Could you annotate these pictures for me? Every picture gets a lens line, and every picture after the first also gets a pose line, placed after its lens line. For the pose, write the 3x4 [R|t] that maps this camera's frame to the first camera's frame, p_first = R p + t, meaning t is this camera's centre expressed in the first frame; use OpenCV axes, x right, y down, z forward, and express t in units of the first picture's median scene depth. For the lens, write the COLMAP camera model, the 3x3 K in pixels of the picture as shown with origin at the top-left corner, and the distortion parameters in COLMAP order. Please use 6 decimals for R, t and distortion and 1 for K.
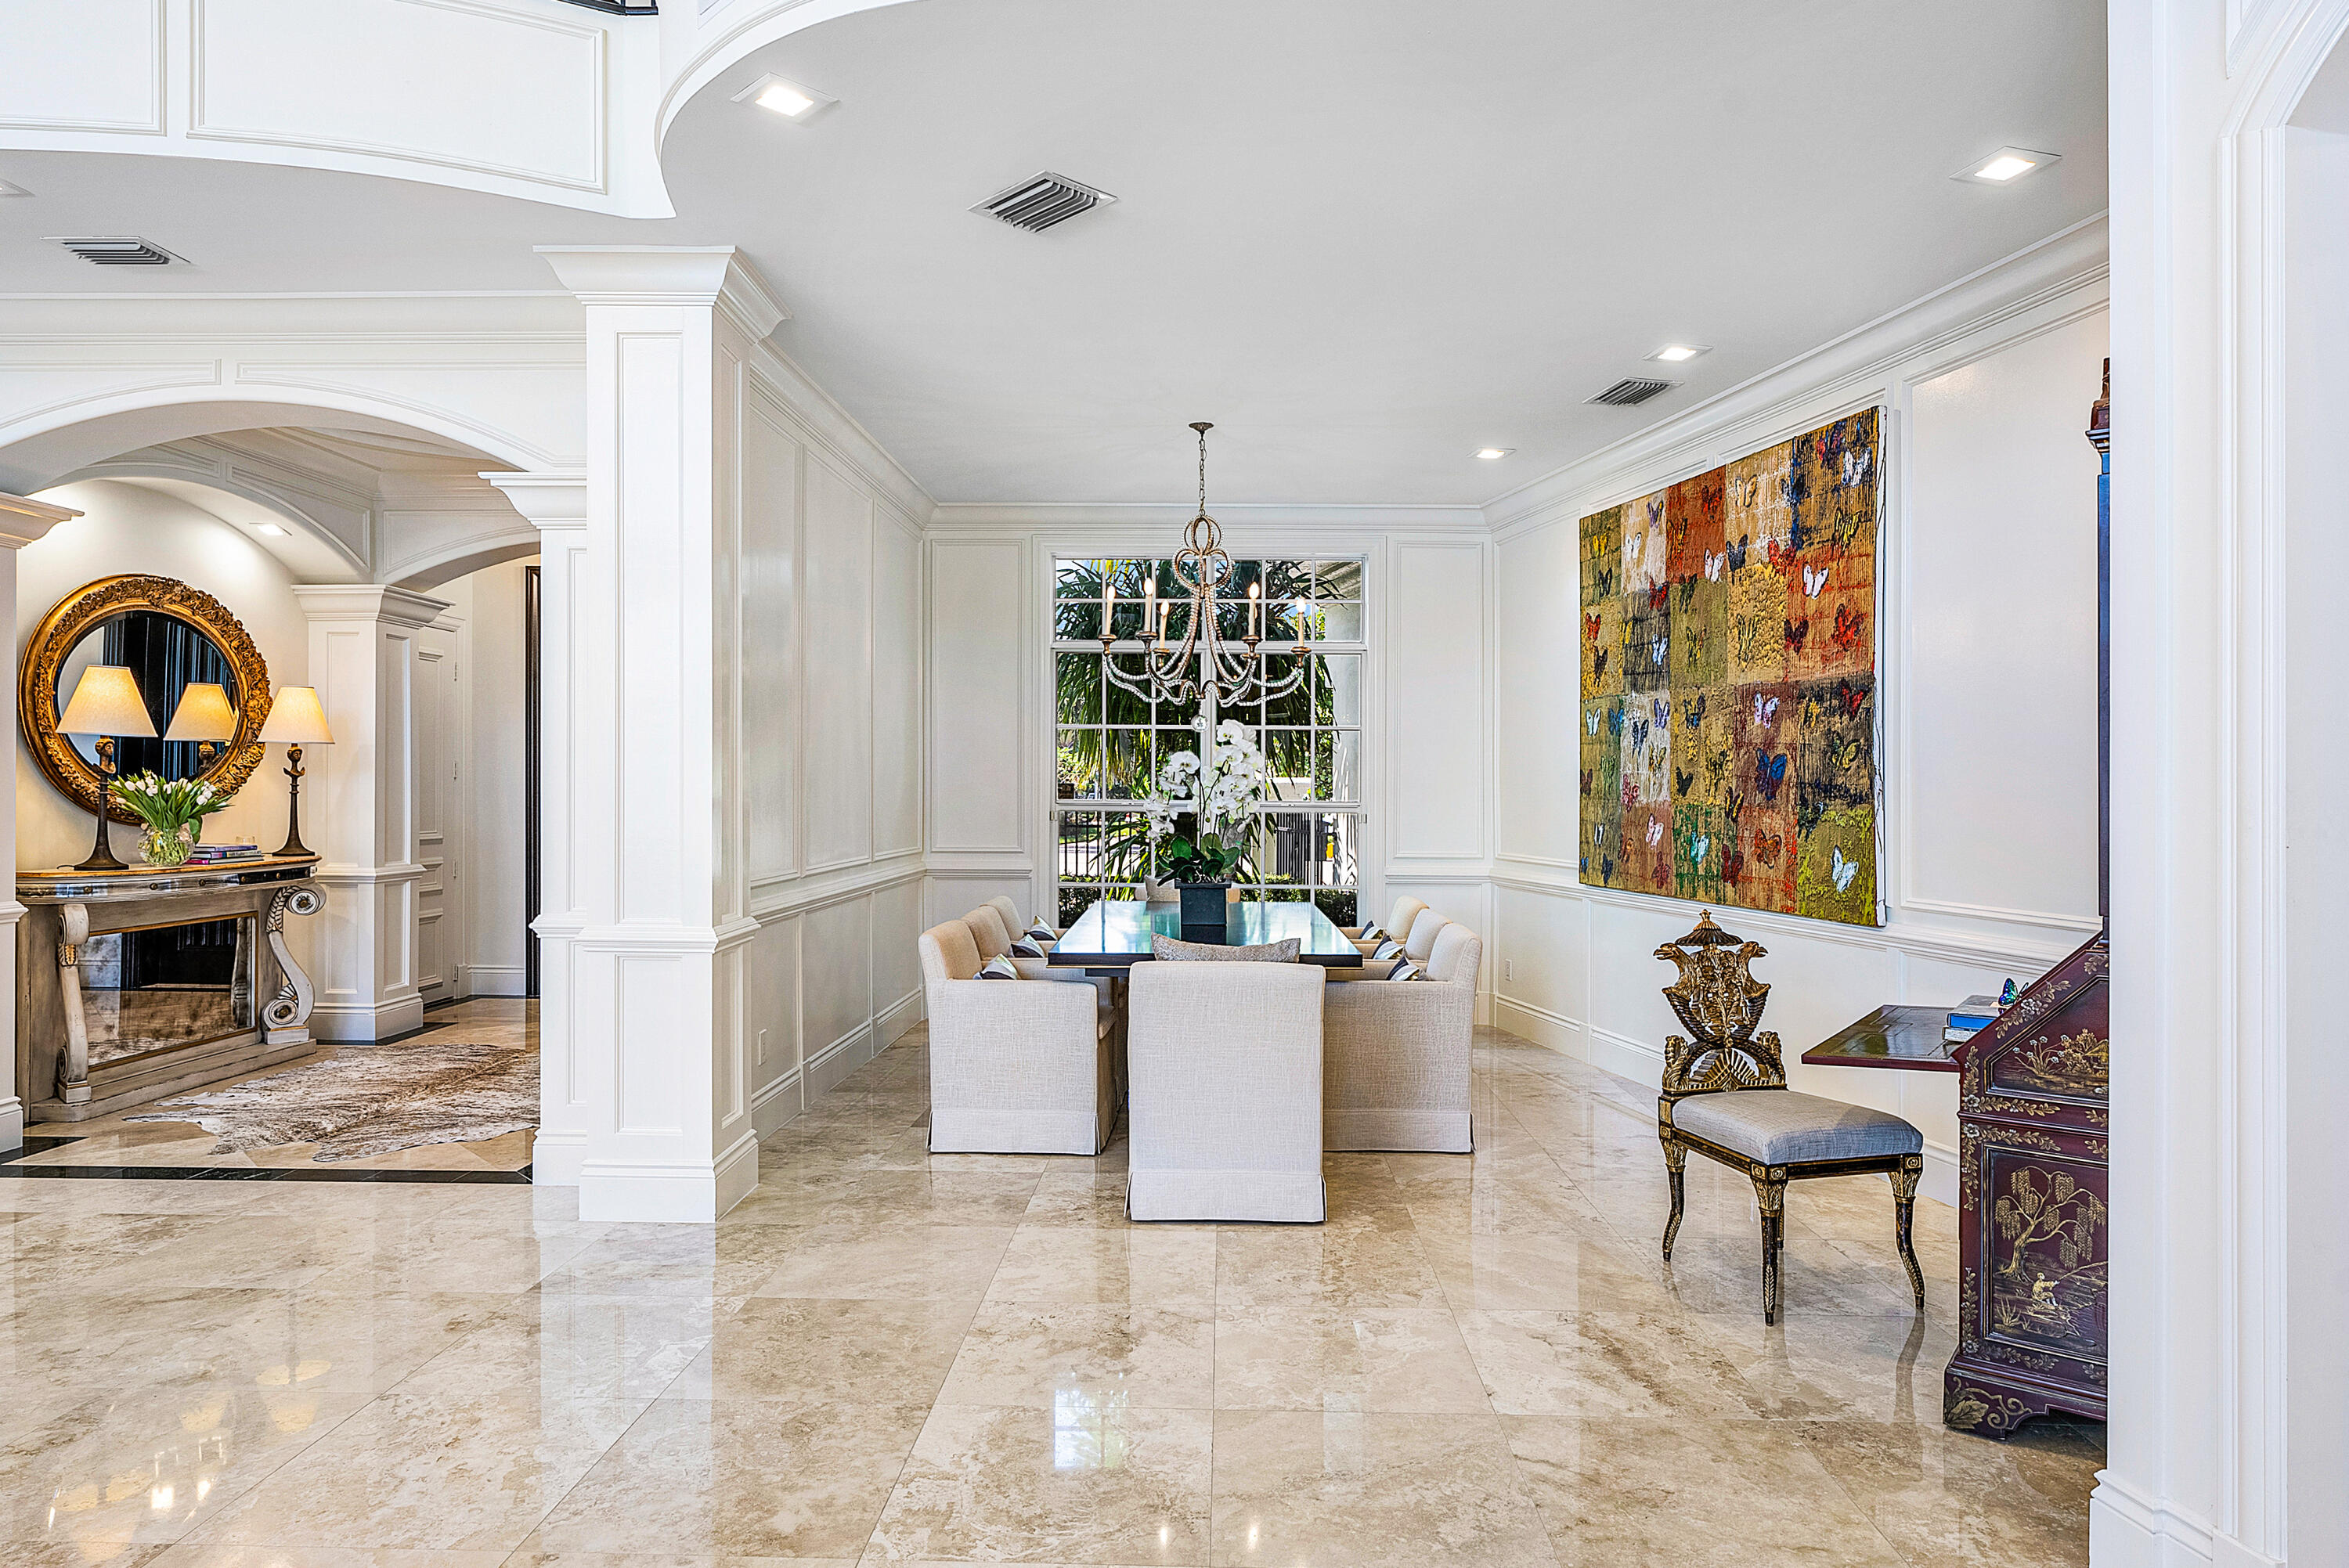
lens RADIAL K [[1401.1, 0, 1194.6], [0, 1401.1, 780.1], [0, 0, 1]] dist [0.007634, -0.001301]
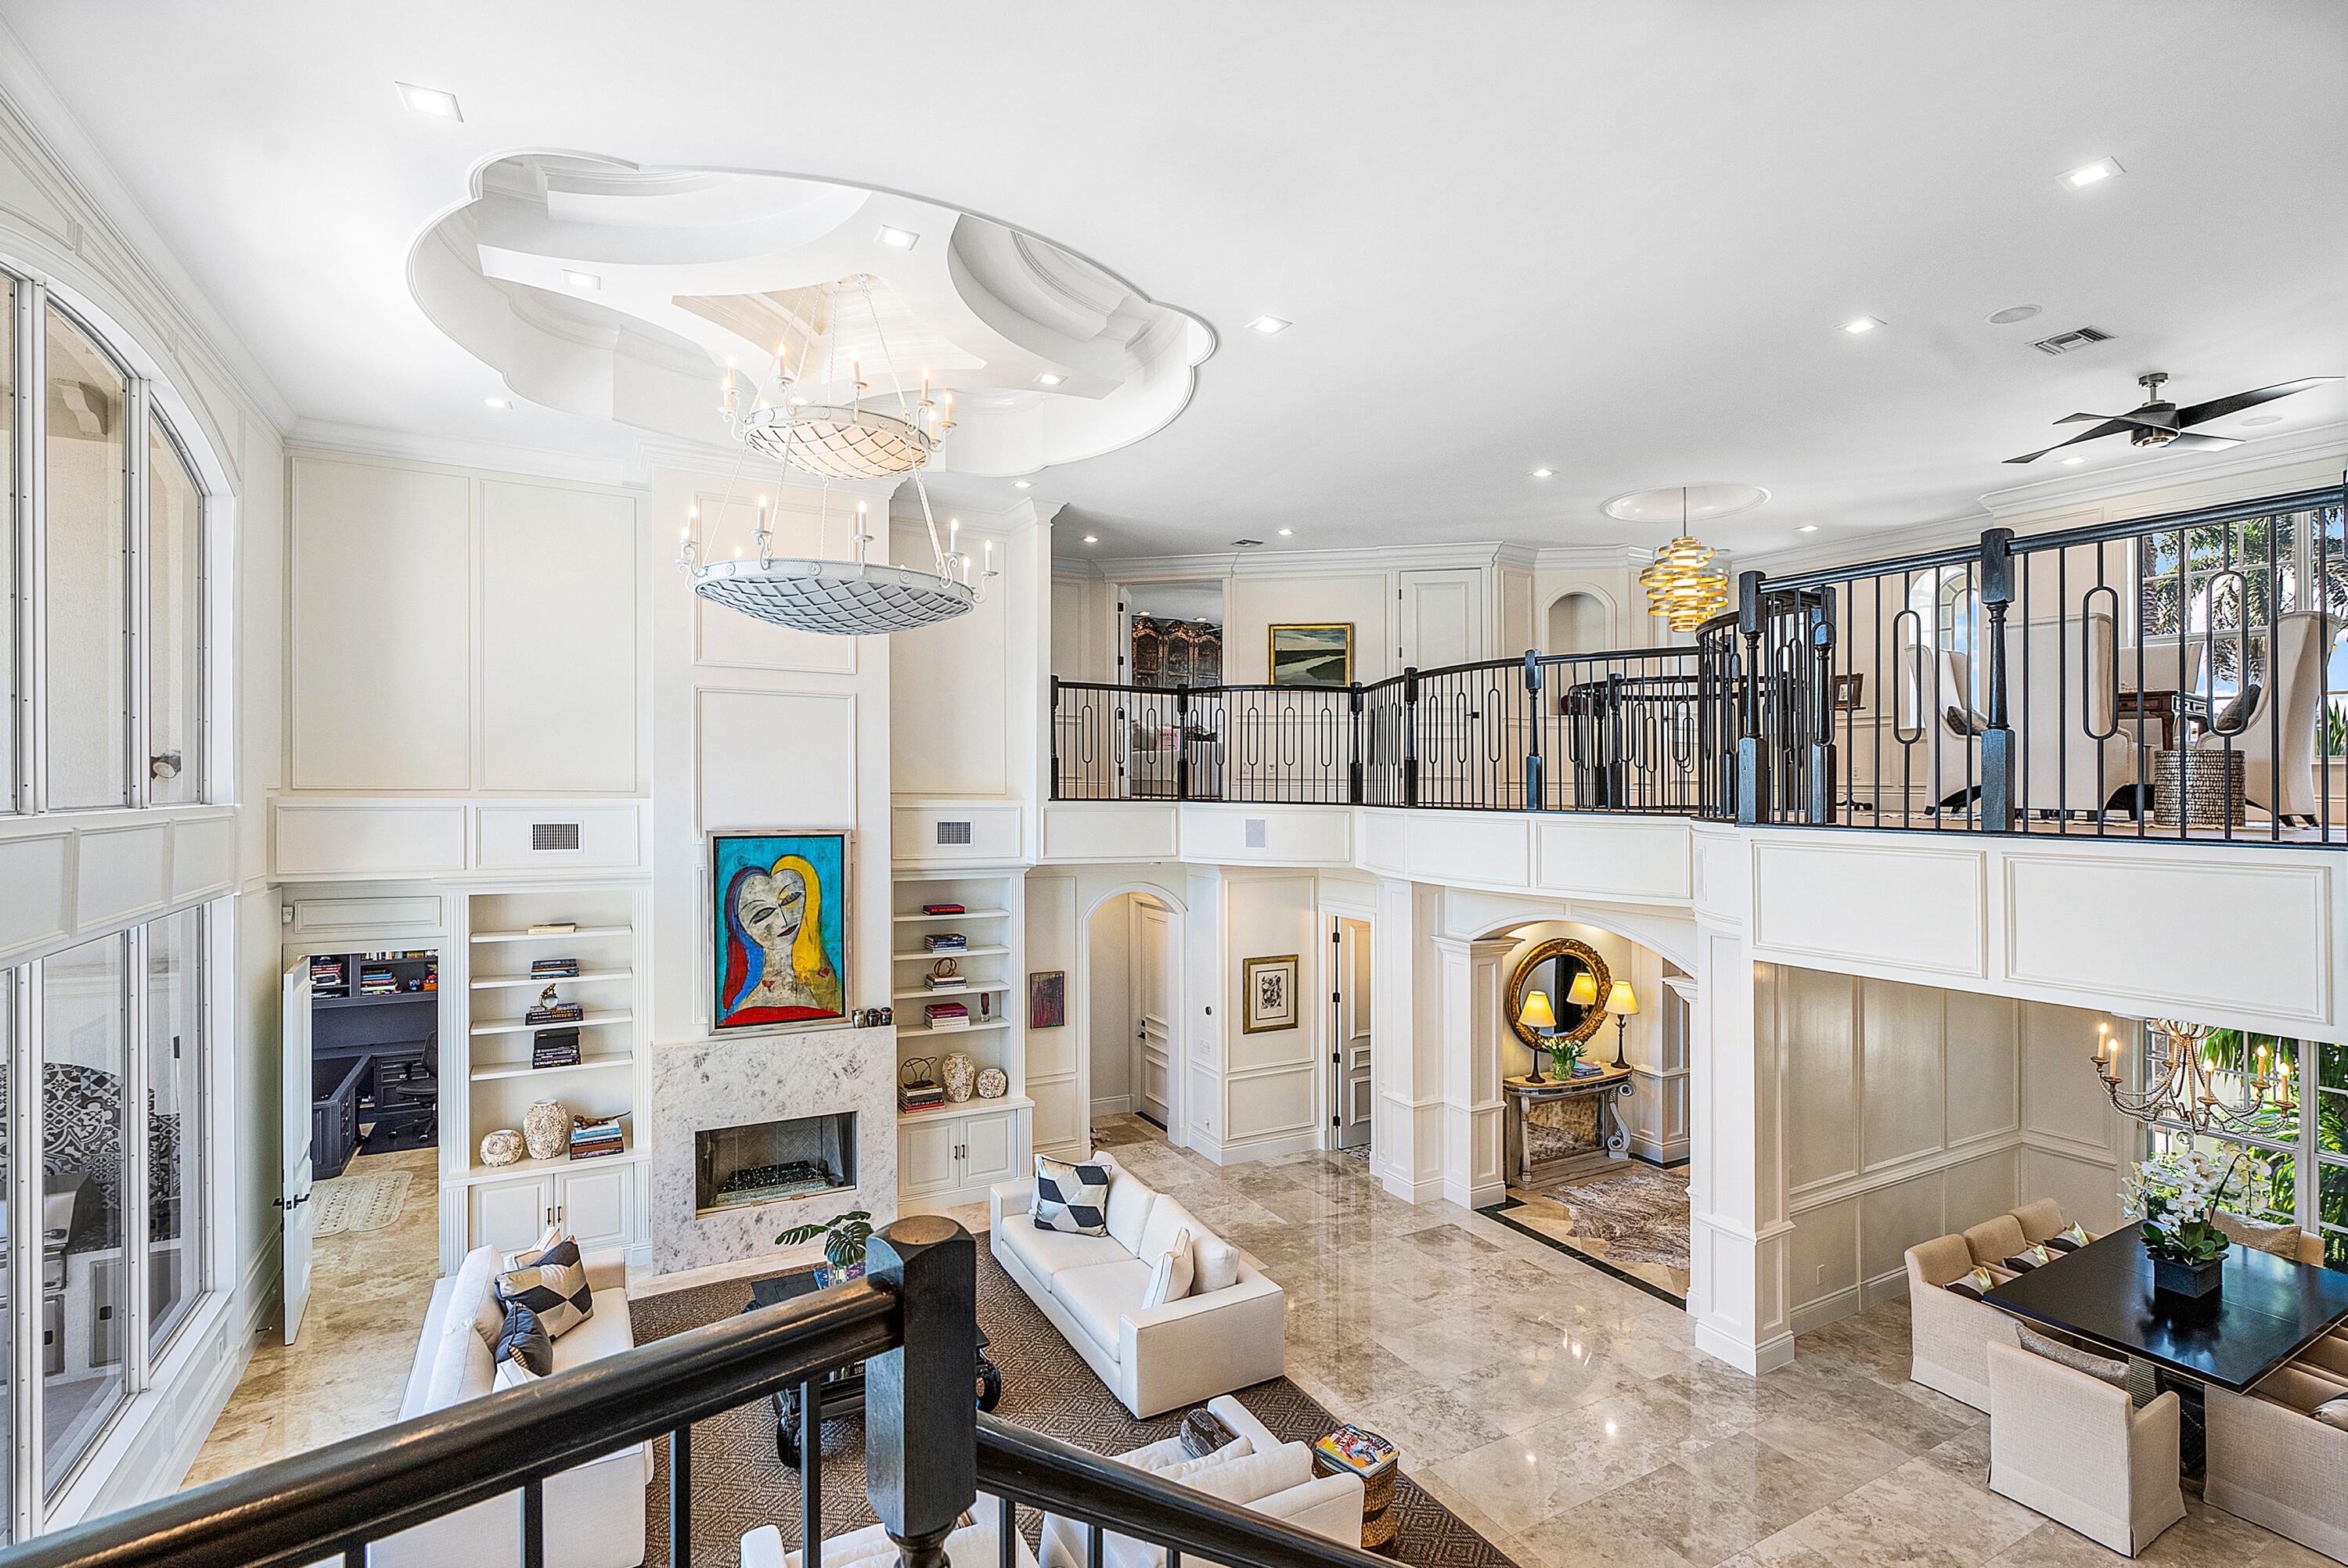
lens RADIAL K [[1067.8, 0, 1178.8], [0, 1067.8, 819.3], [0, 0, 1]] dist [-0.007882, 0.002719]
pose [[0.507854, 0.005074, -0.861428, 0.376311], [-0.000168, 0.999983, 0.005791, -0.338351], [0.861443, -0.002796, 0.507847, -0.336492]]
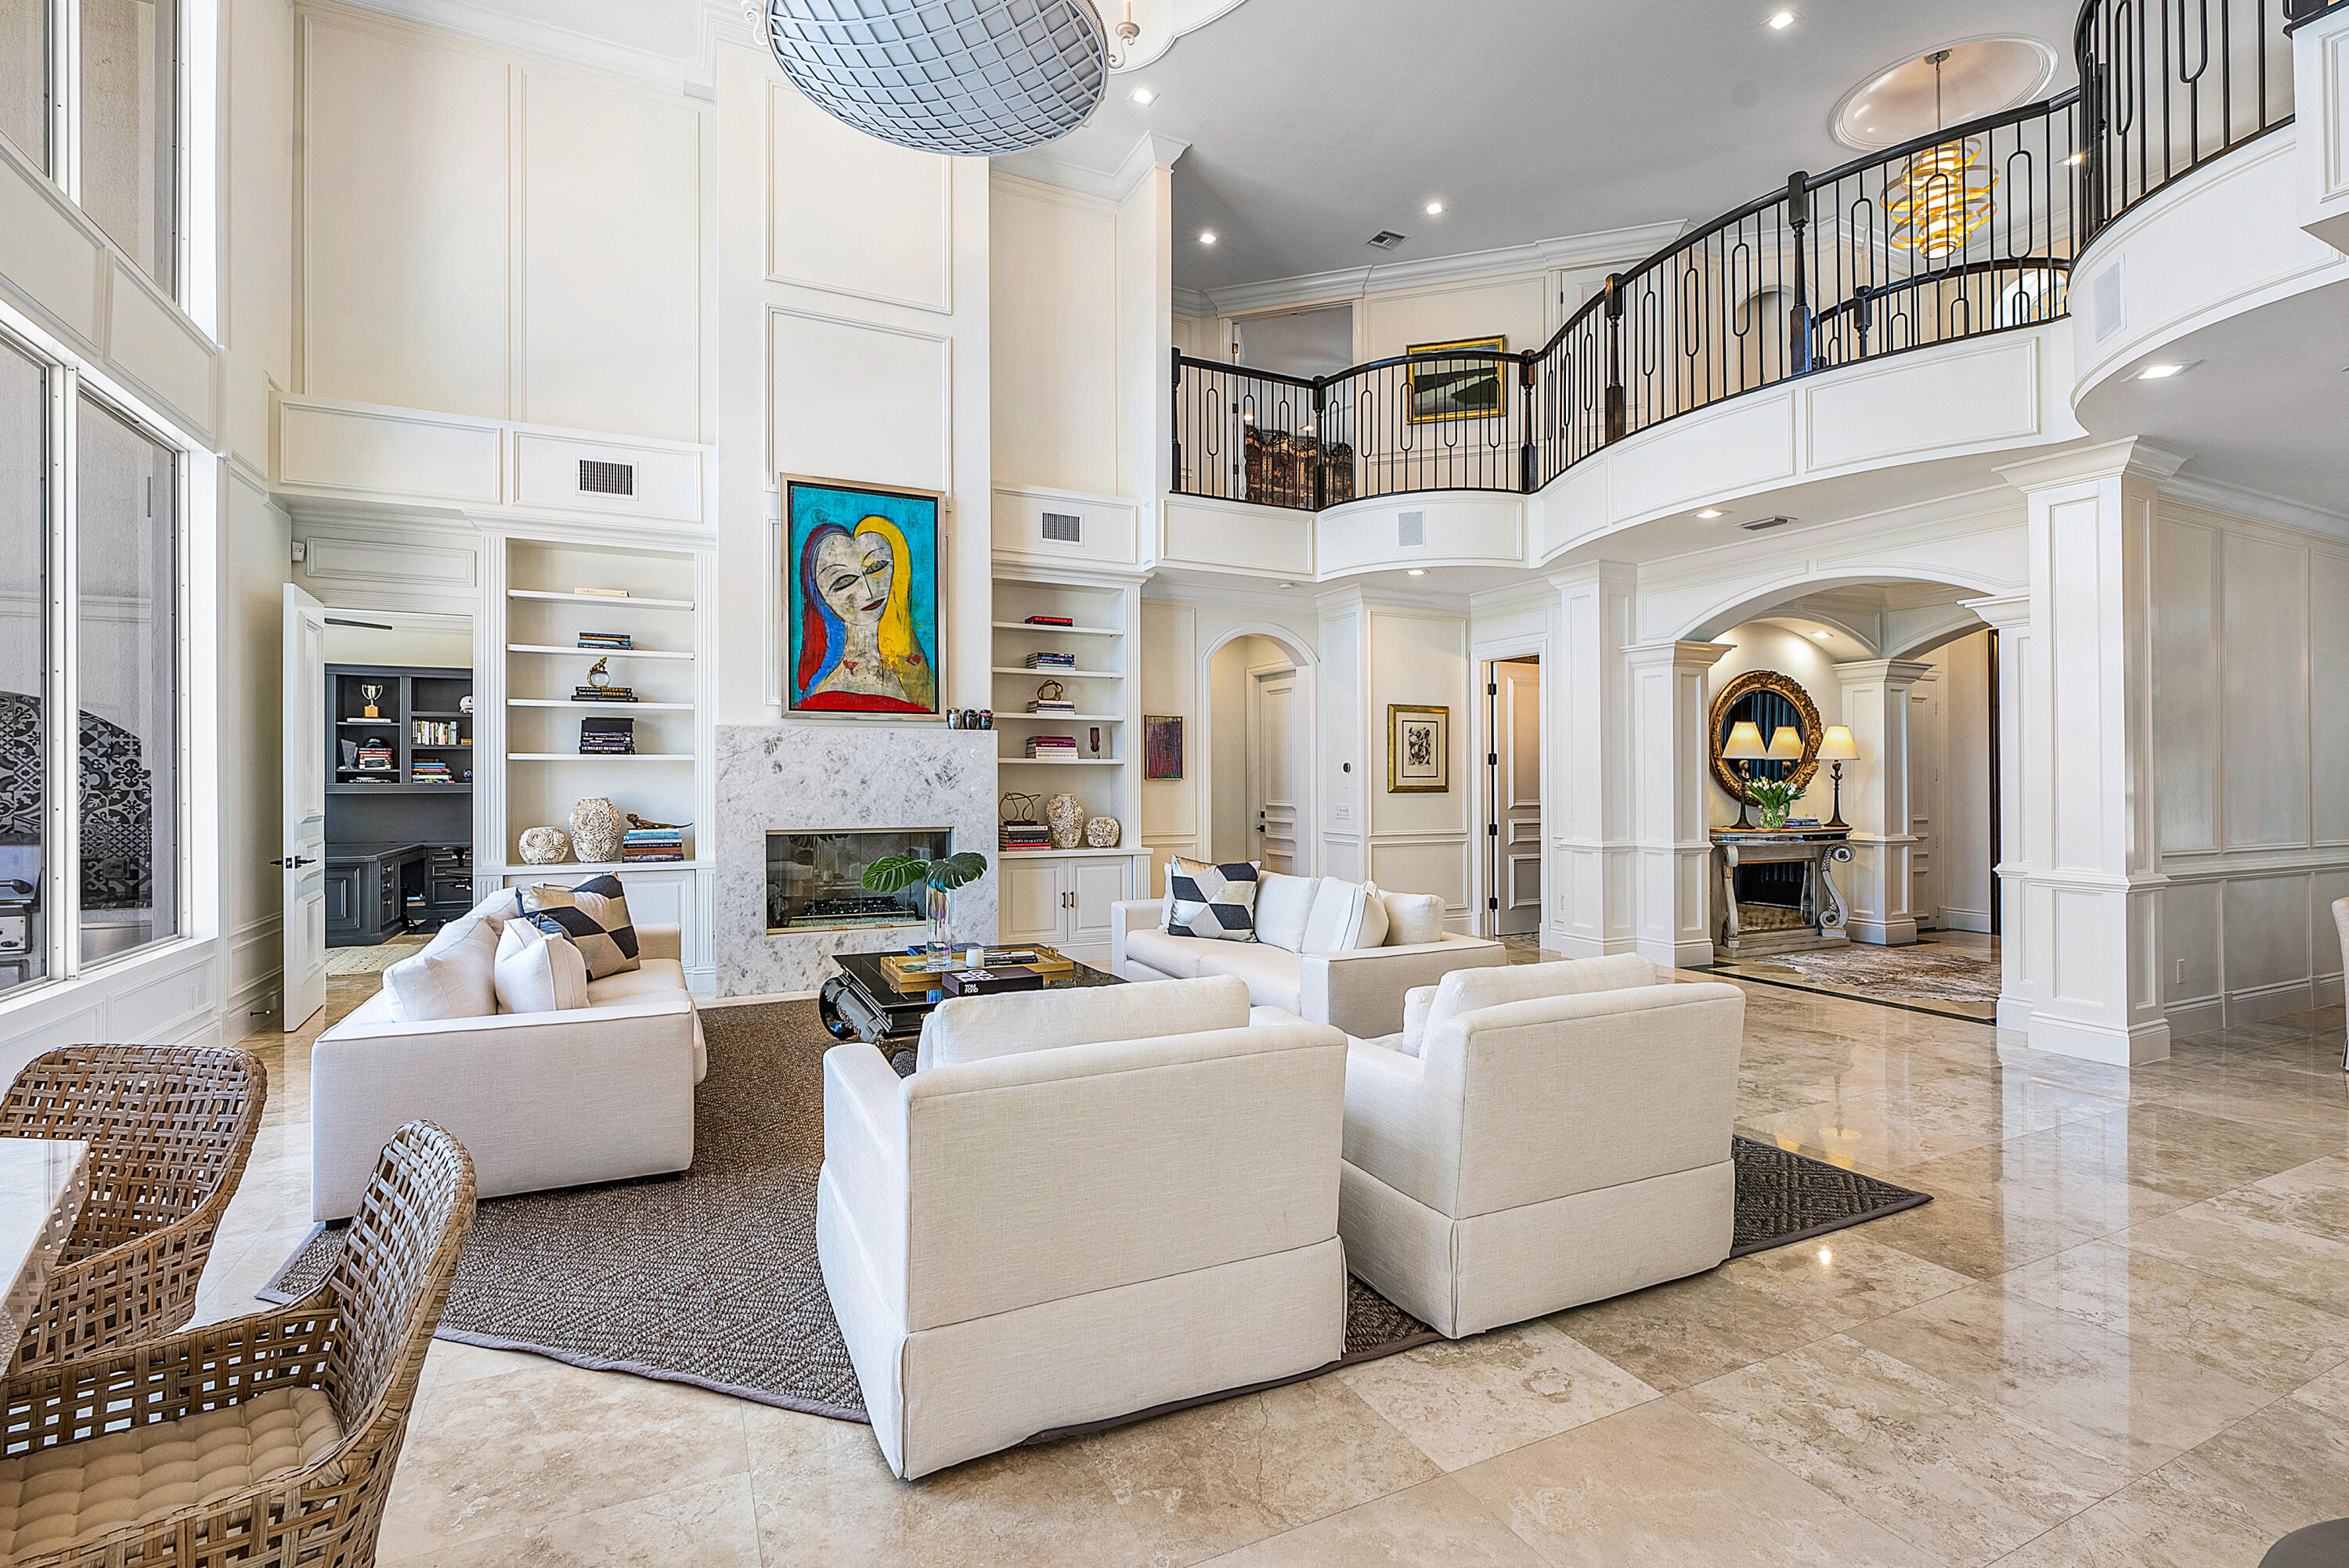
lens RADIAL K [[1068.3, 0, 1196.5], [0, 1068.3, 777.6], [0, 0, 1]] dist [-0.007882, 0.002719]
pose [[0.466843, -0.007296, -0.884310, 0.146443], [0.004526, 0.999973, -0.005861, -0.000832], [0.884329, -0.001266, 0.466863, -0.307417]]
